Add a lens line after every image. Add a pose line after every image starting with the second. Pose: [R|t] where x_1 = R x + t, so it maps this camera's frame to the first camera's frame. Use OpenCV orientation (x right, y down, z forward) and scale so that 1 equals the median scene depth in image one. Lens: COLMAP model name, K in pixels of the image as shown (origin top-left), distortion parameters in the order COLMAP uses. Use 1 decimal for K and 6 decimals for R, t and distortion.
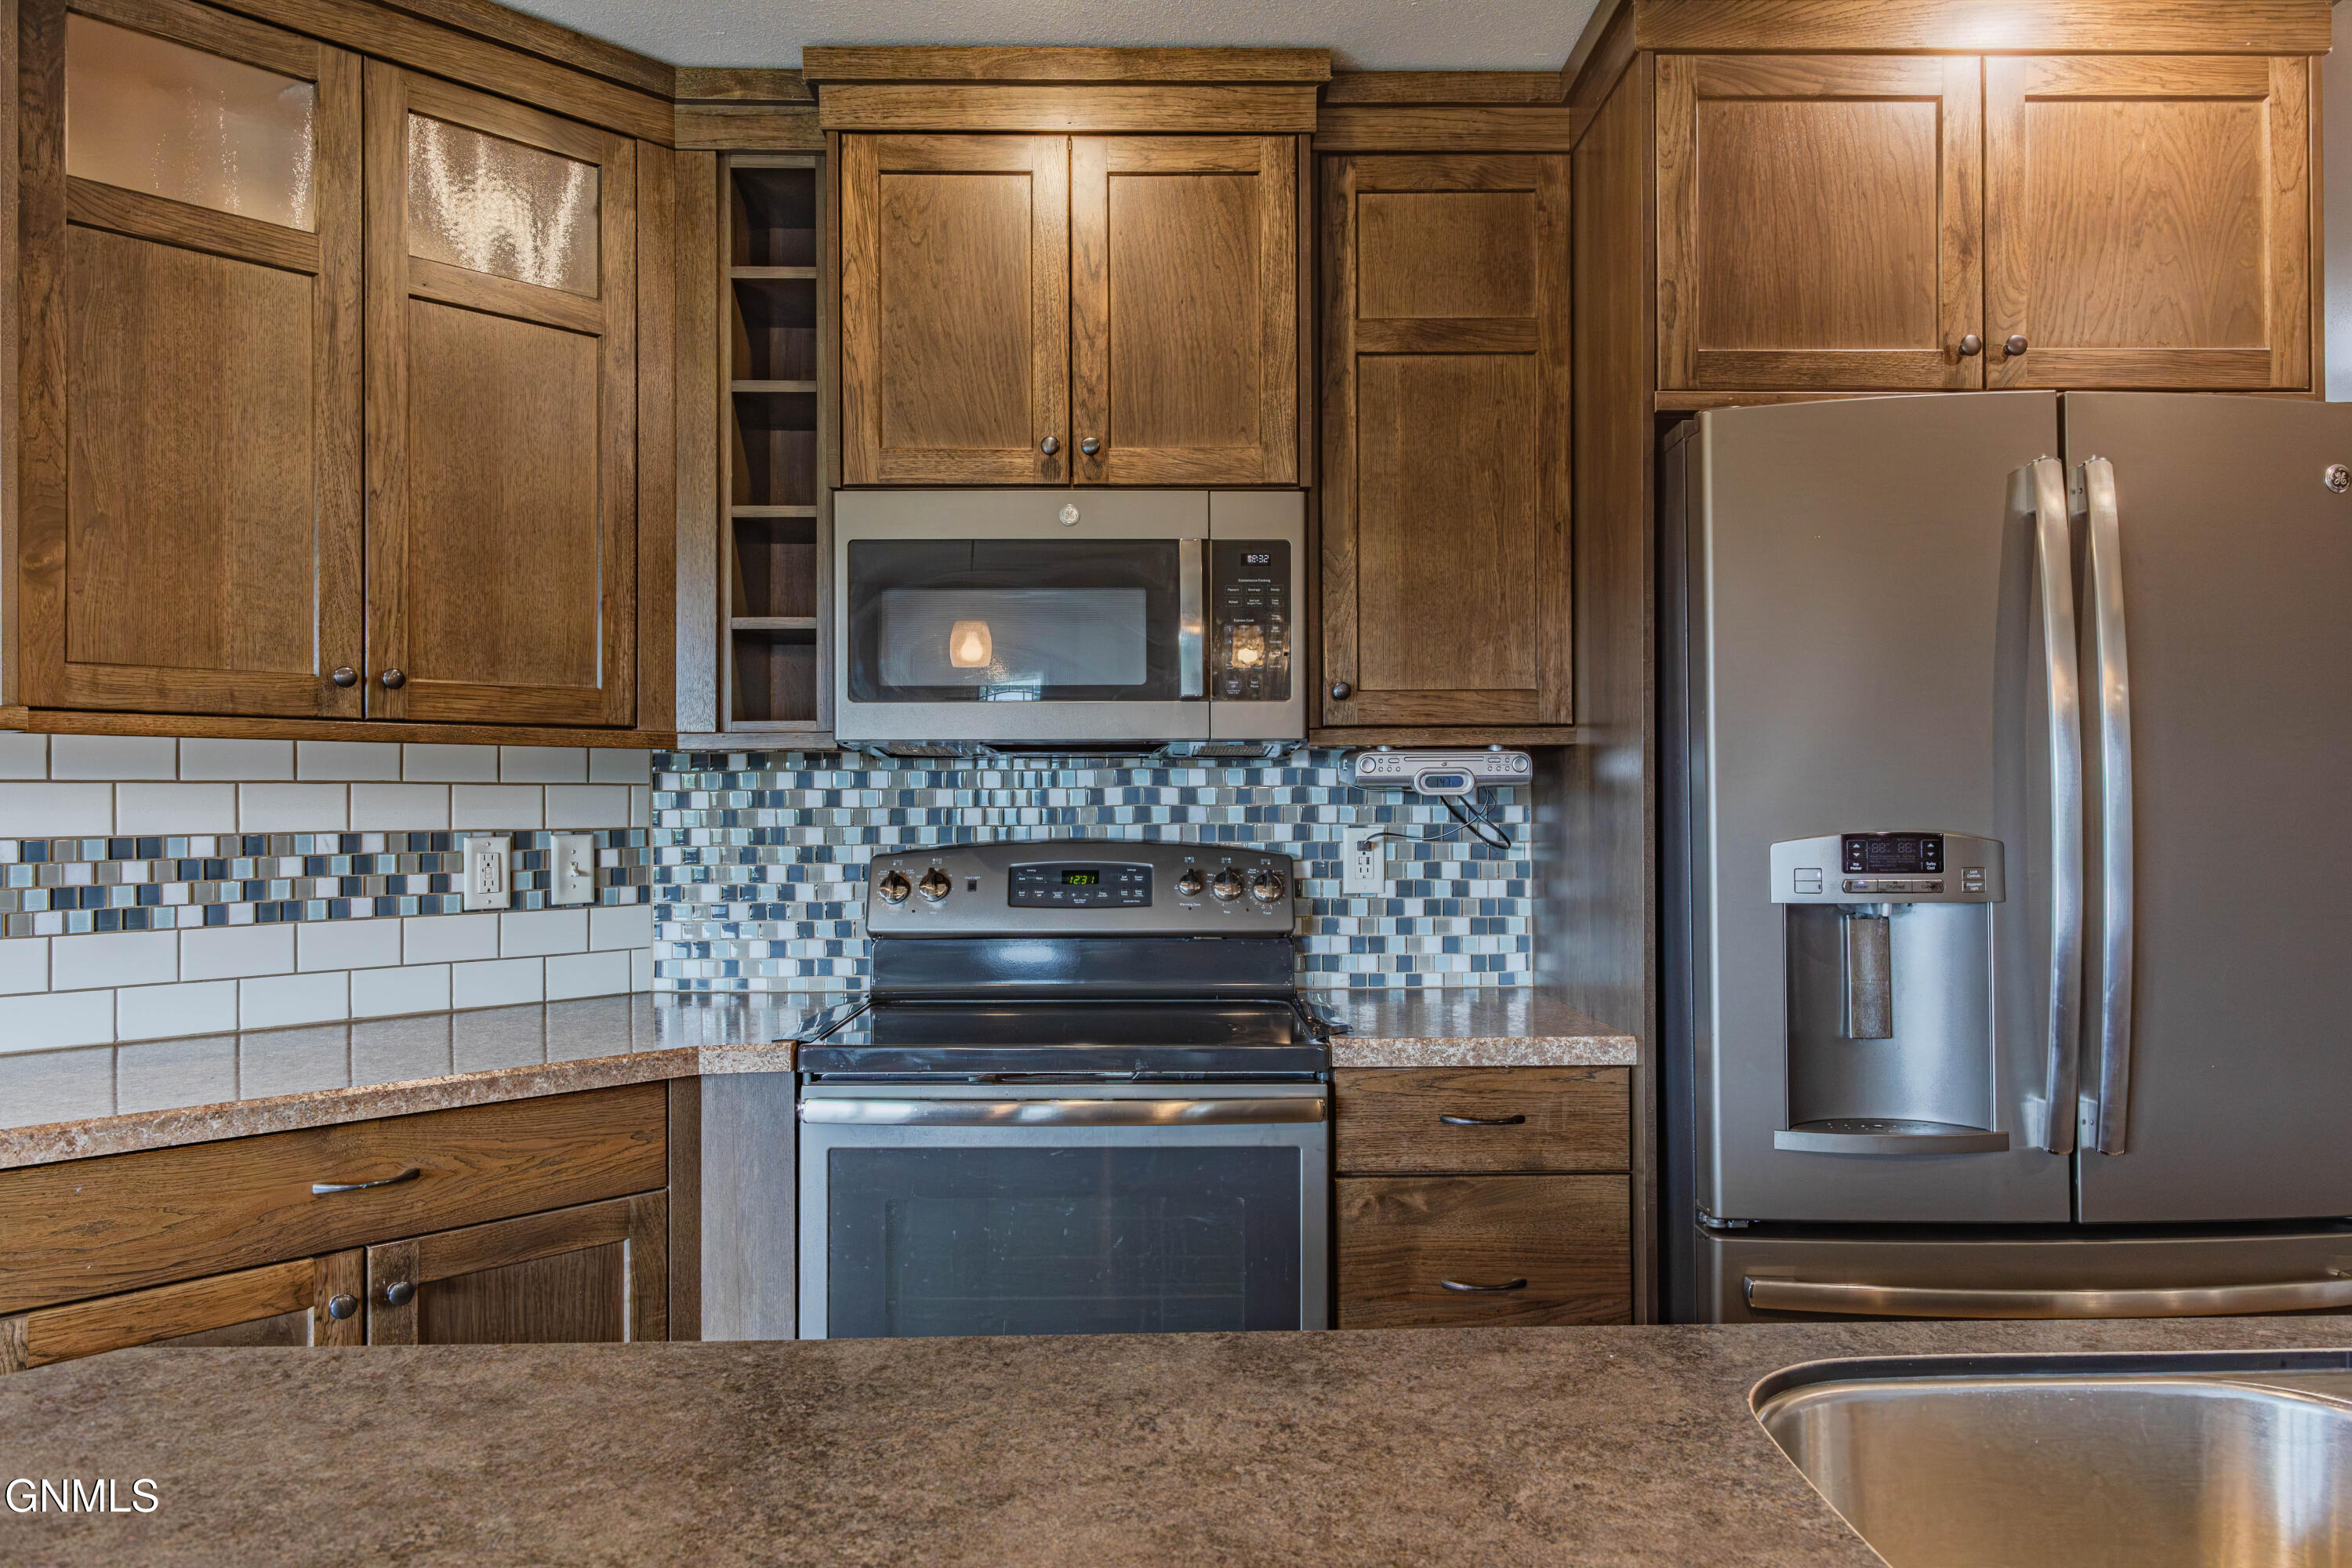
lens RADIAL K [[1600.5, 0, 1193.4], [0, 1600.5, 789.7], [0, 0, 1]] dist [0.005237, 0.007162]
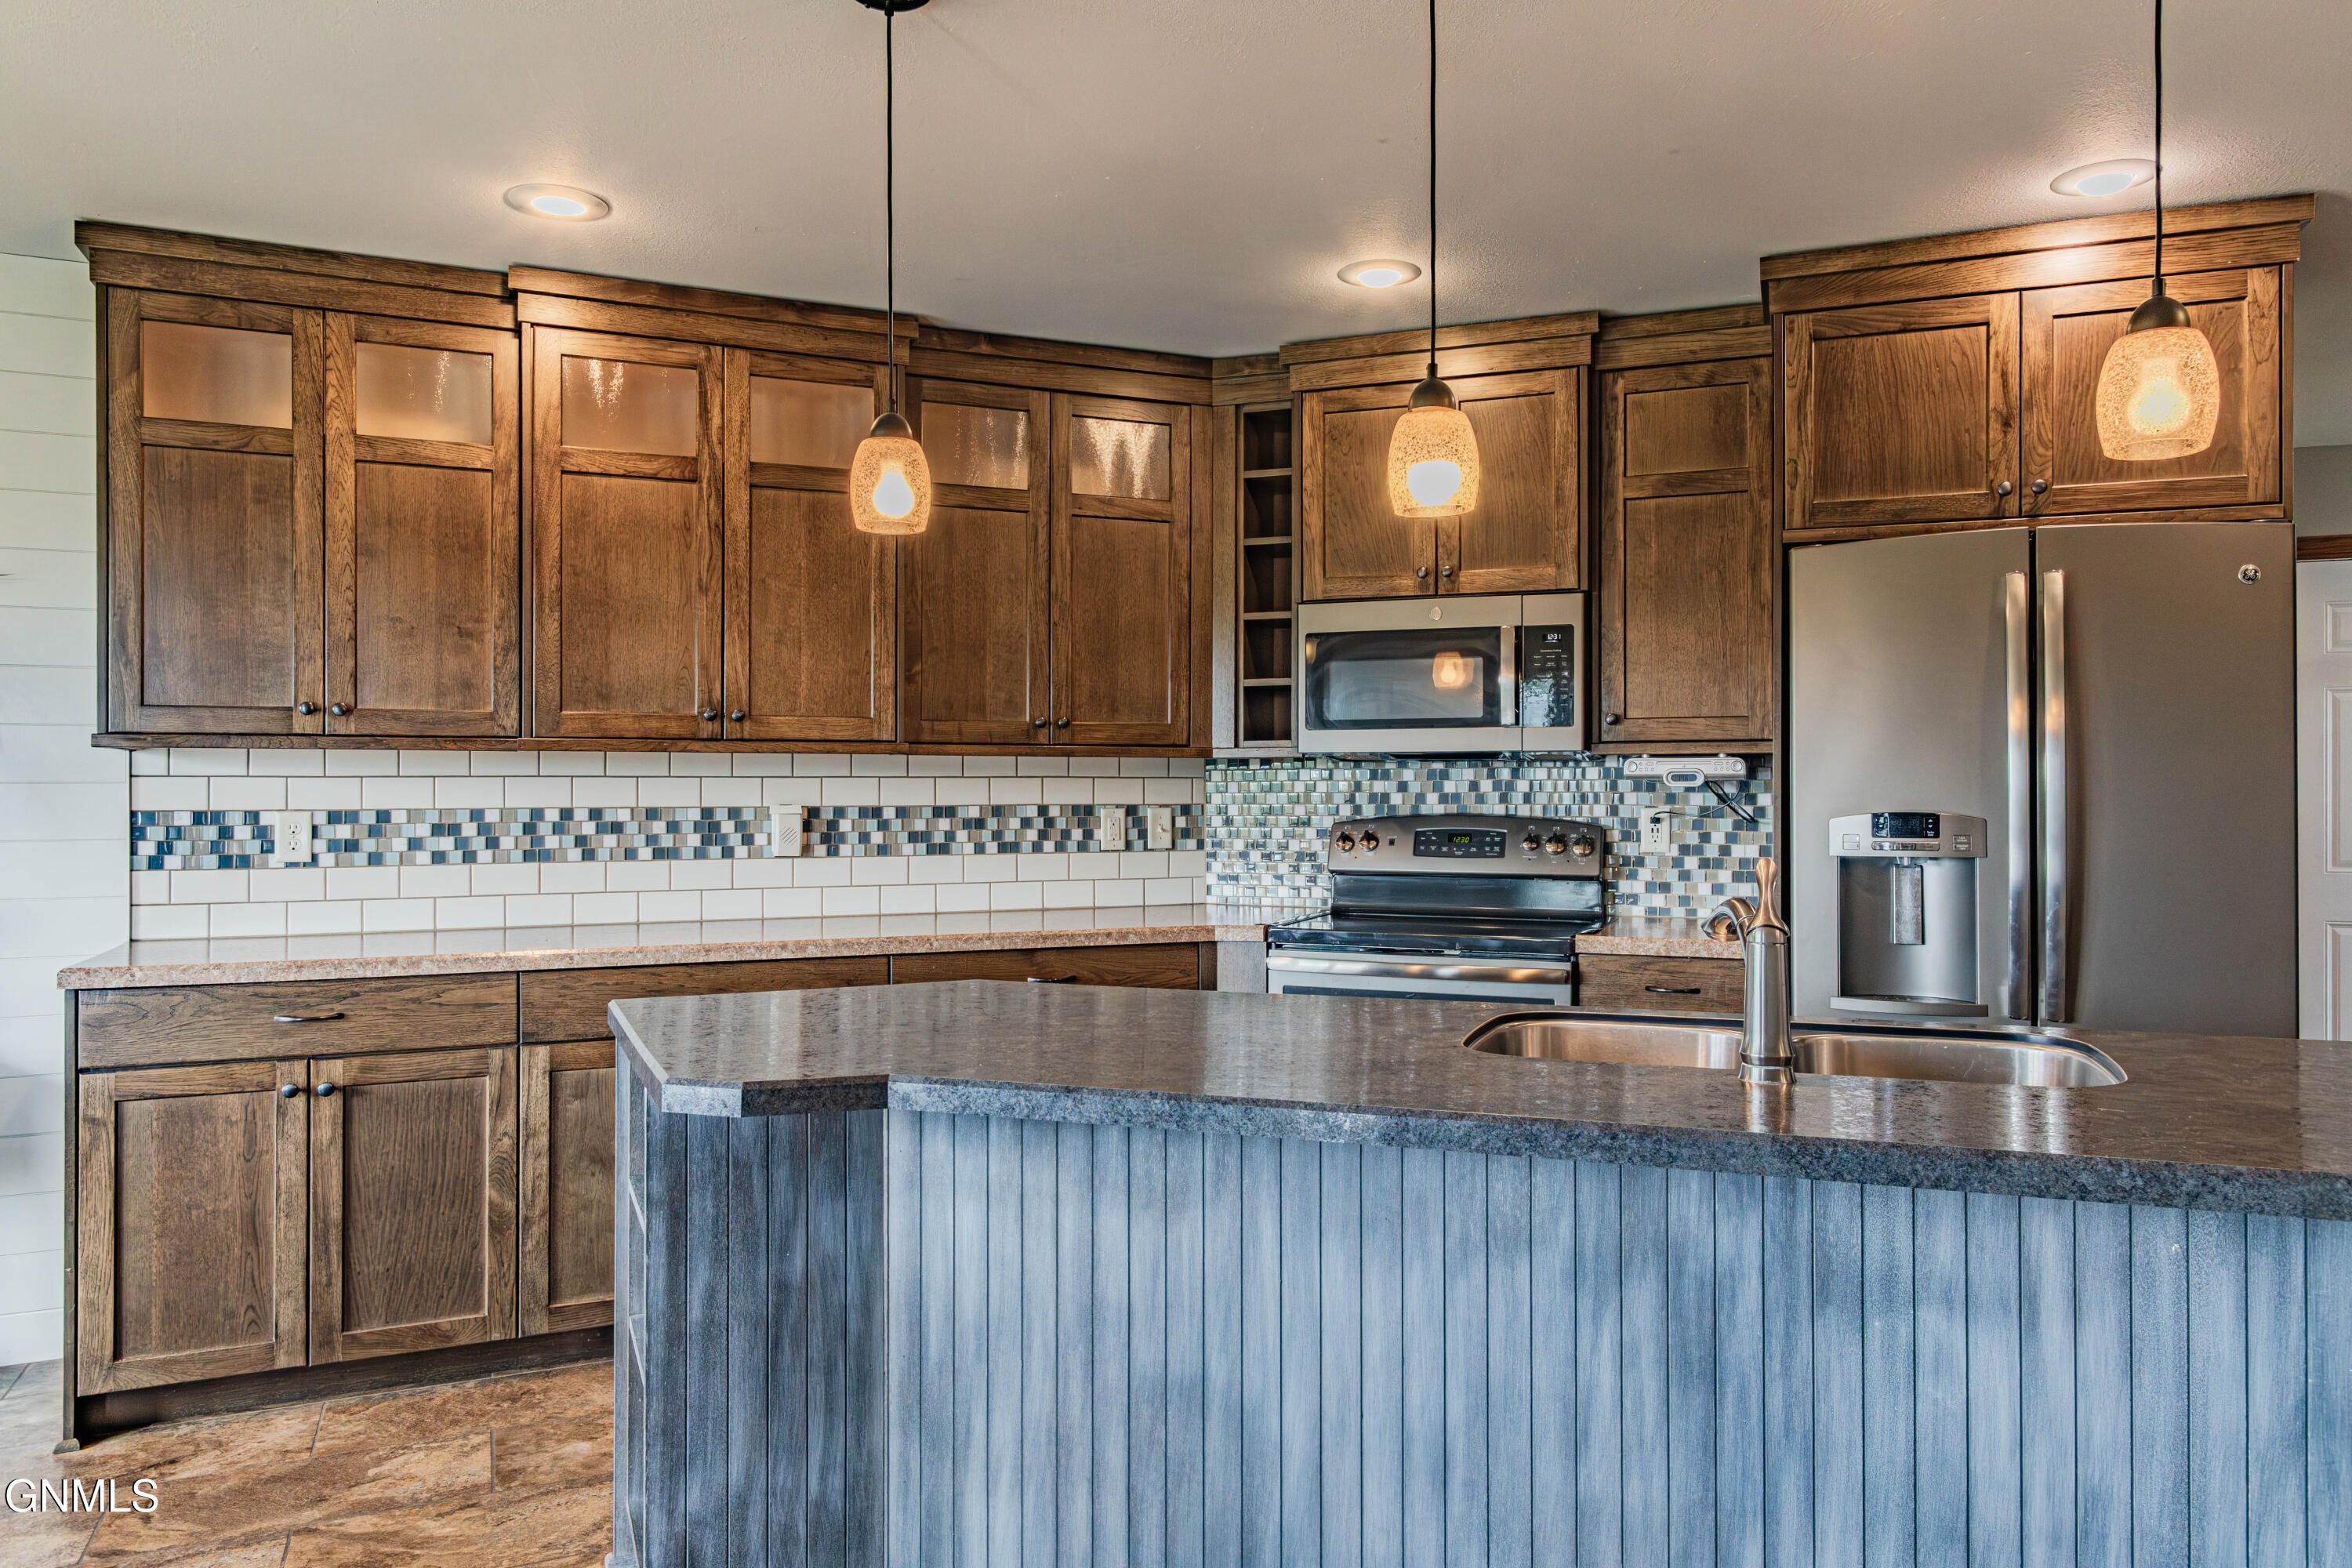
lens RADIAL K [[1600.6, 0, 1203.0], [0, 1600.6, 783.4], [0, 0, 1]] dist [0.009549, 0.004195]
pose [[0.927527, 0.003241, -0.373743, 0.302927], [-0.000611, 0.999974, 0.007157, -0.010135], [0.373756, -0.006410, 0.927505, -0.582115]]
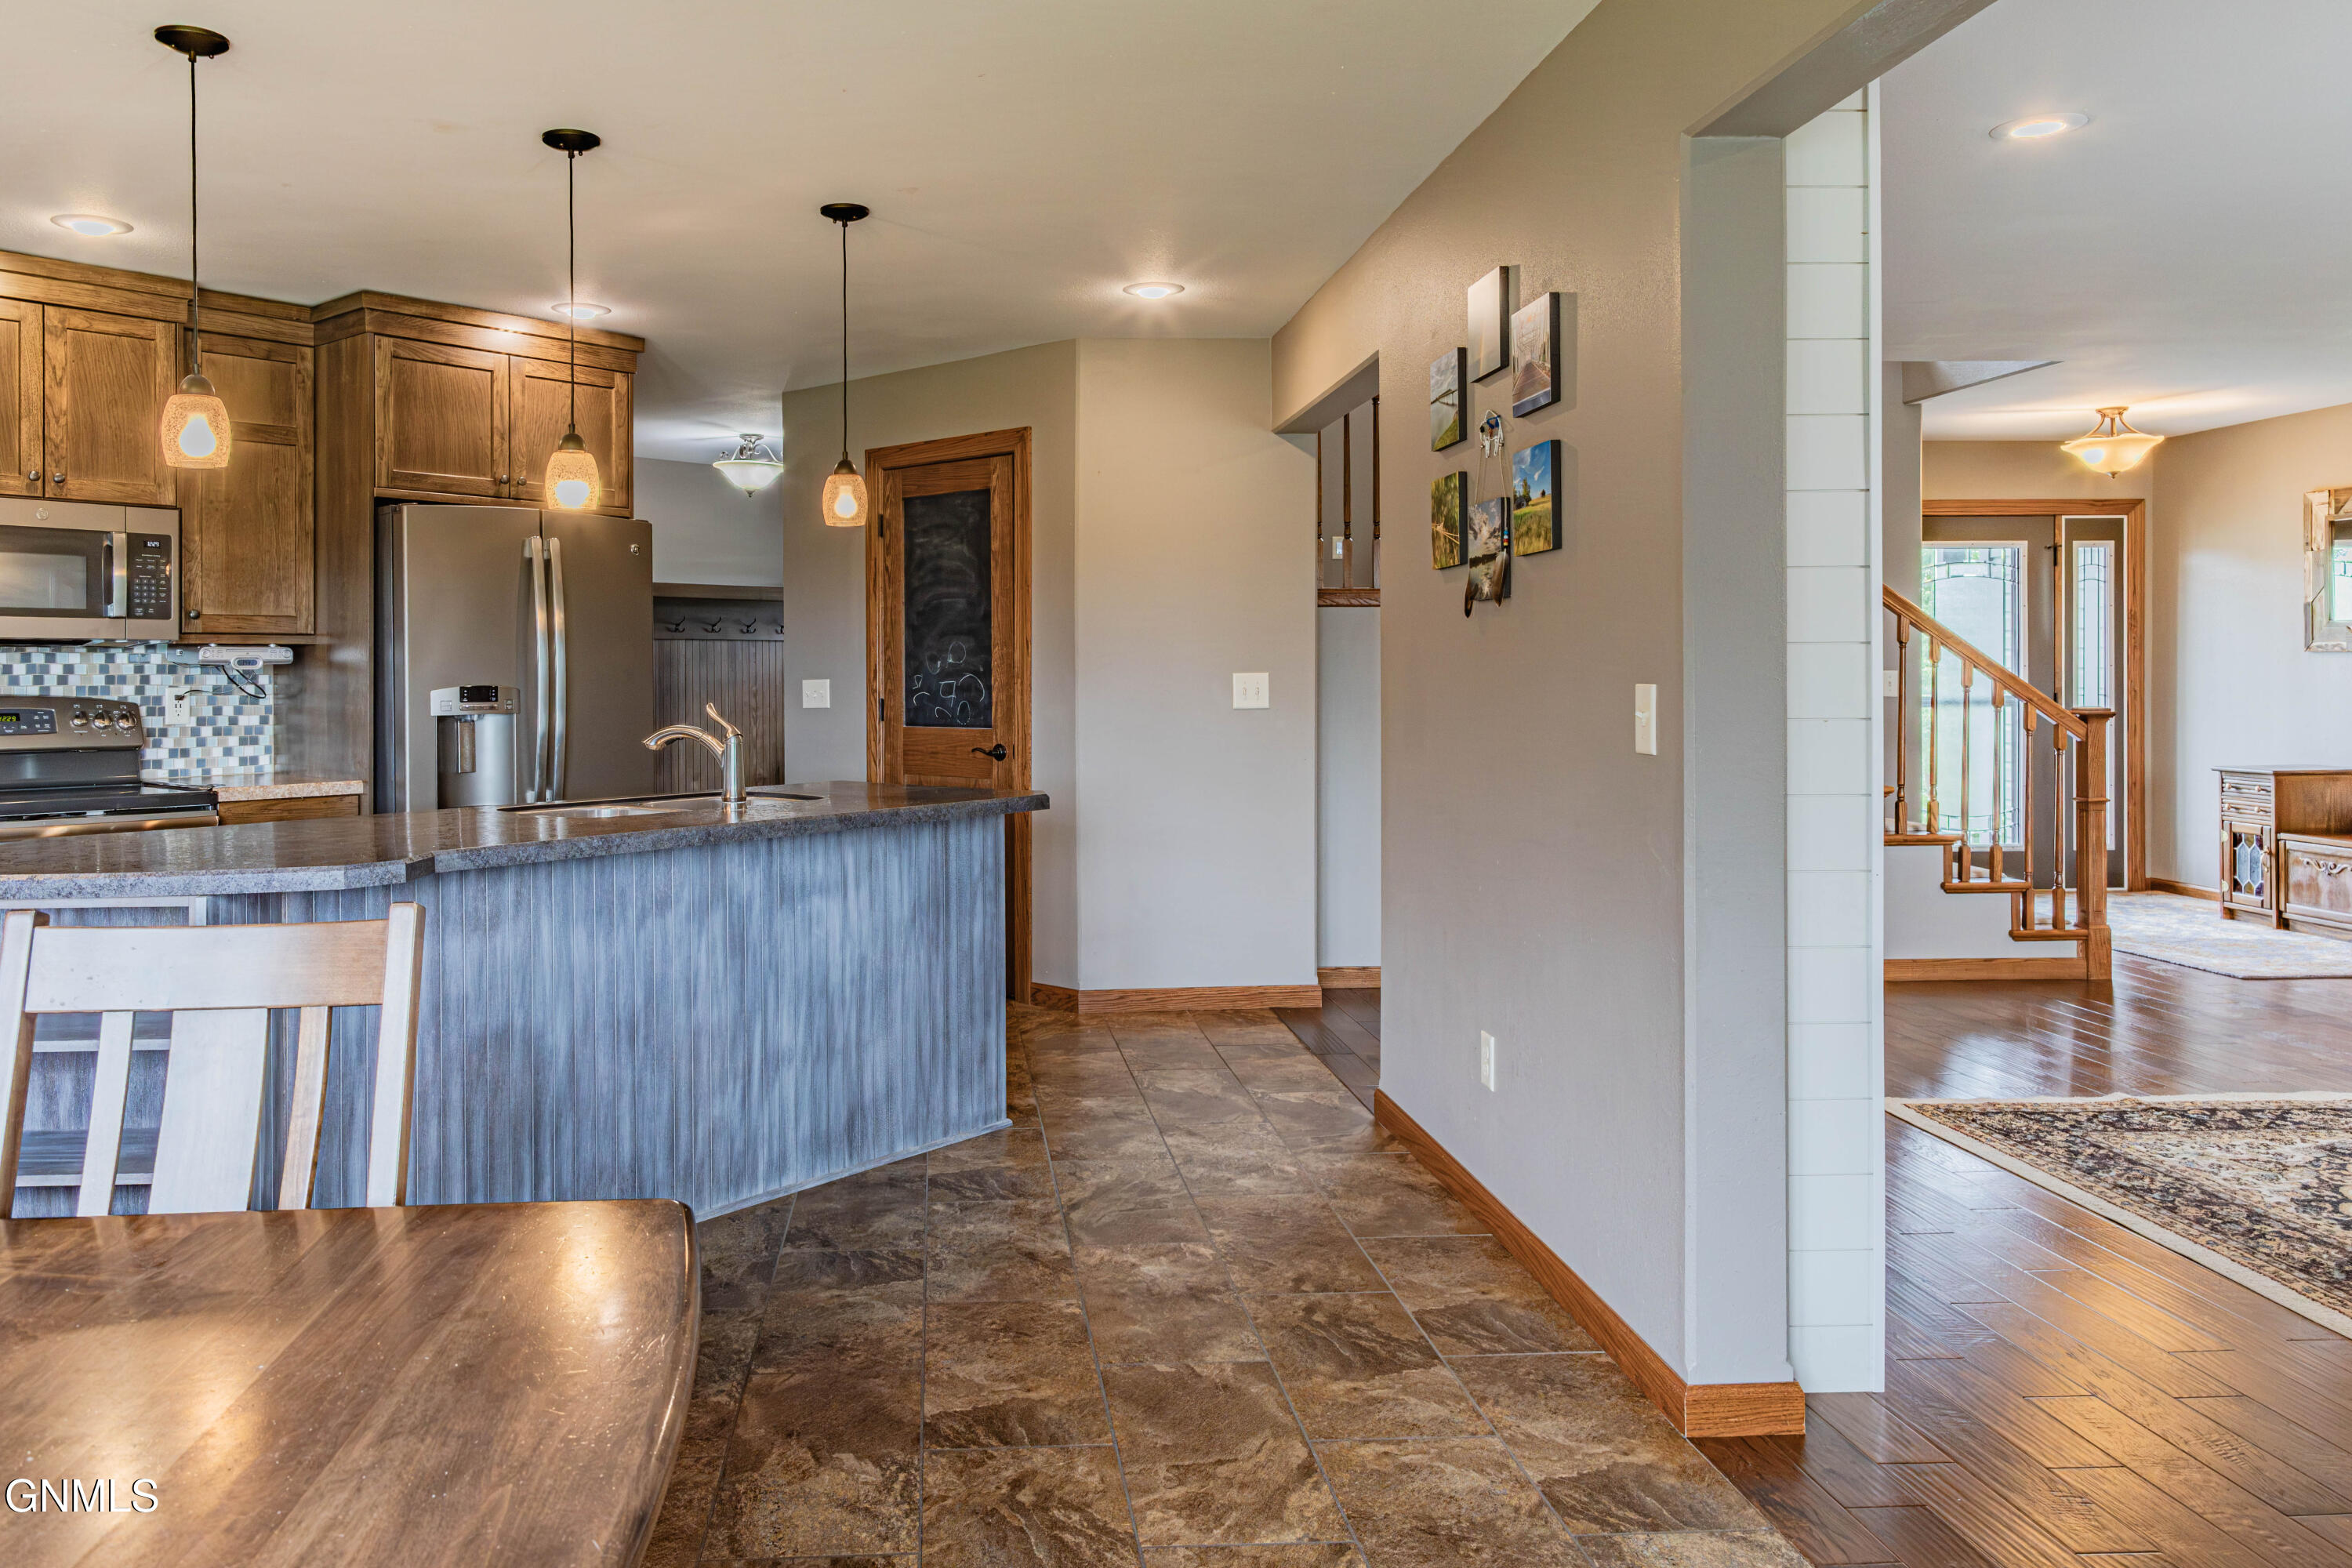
lens RADIAL K [[1670.8, 0, 1020.8], [0, 1670.8, 668.3], [0, 0, 1]] dist [0.010335, -0.001054]
pose [[0.688547, 0.003875, 0.725182, -0.669264], [-0.006391, 0.999979, 0.000724, -0.005451], [-0.725164, -0.005133, 0.688557, -1.074526]]
